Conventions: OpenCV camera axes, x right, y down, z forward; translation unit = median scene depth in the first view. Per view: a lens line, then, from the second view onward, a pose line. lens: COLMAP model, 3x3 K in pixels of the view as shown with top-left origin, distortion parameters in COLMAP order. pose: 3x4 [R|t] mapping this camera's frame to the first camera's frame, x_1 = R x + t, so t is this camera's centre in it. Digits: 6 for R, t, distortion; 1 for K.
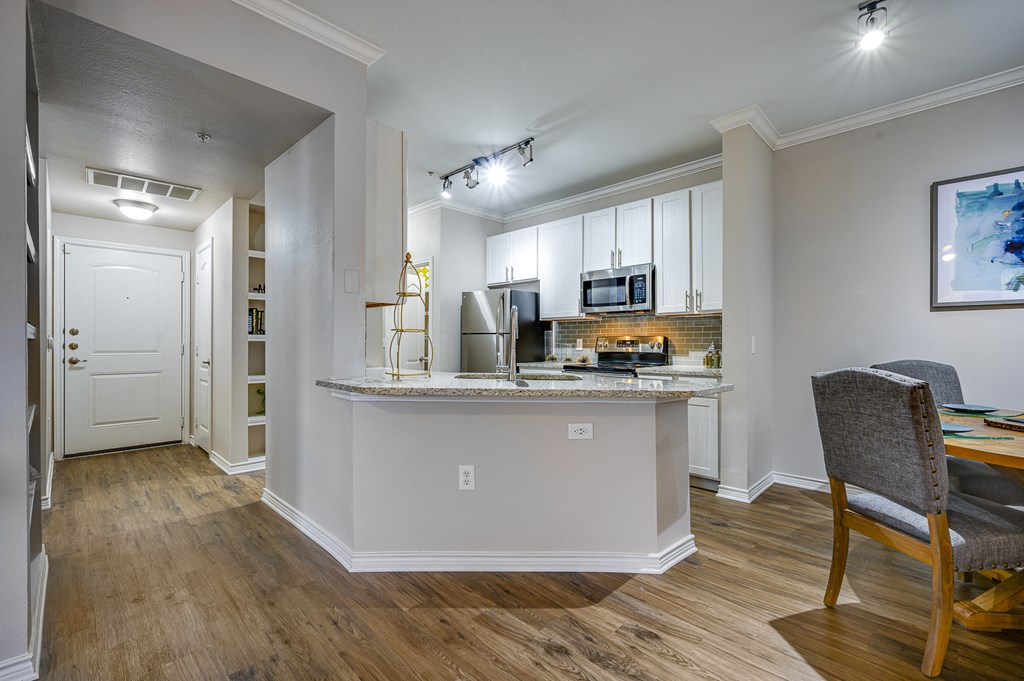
lens RADIAL K [[443.2, 0, 511.7], [0, 443.2, 341.6], [0, 0, 1]] dist [-0.000054, -0.000001]
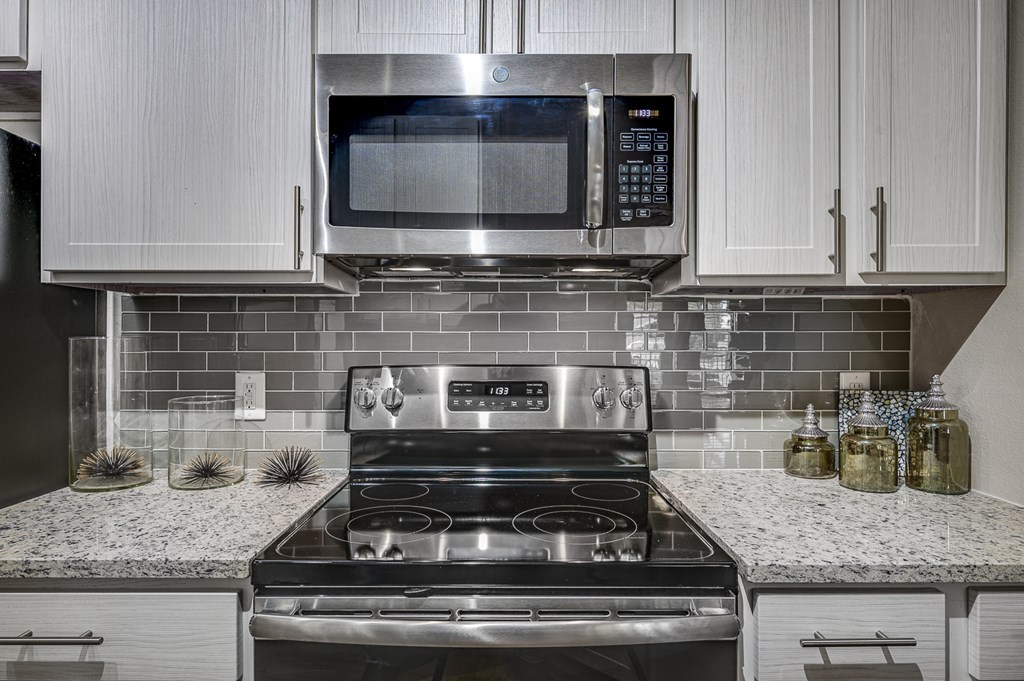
lens RADIAL K [[632.6, 0, 511.7], [0, 632.6, 338.1], [0, 0, 1]] dist [-0.006865, -0.002069]
pose [[0.708976, 0.000090, 0.705233, 0.016047], [-0.002829, 0.999992, 0.002717, -0.025073], [-0.705227, -0.003922, 0.708970, 0.674899]]
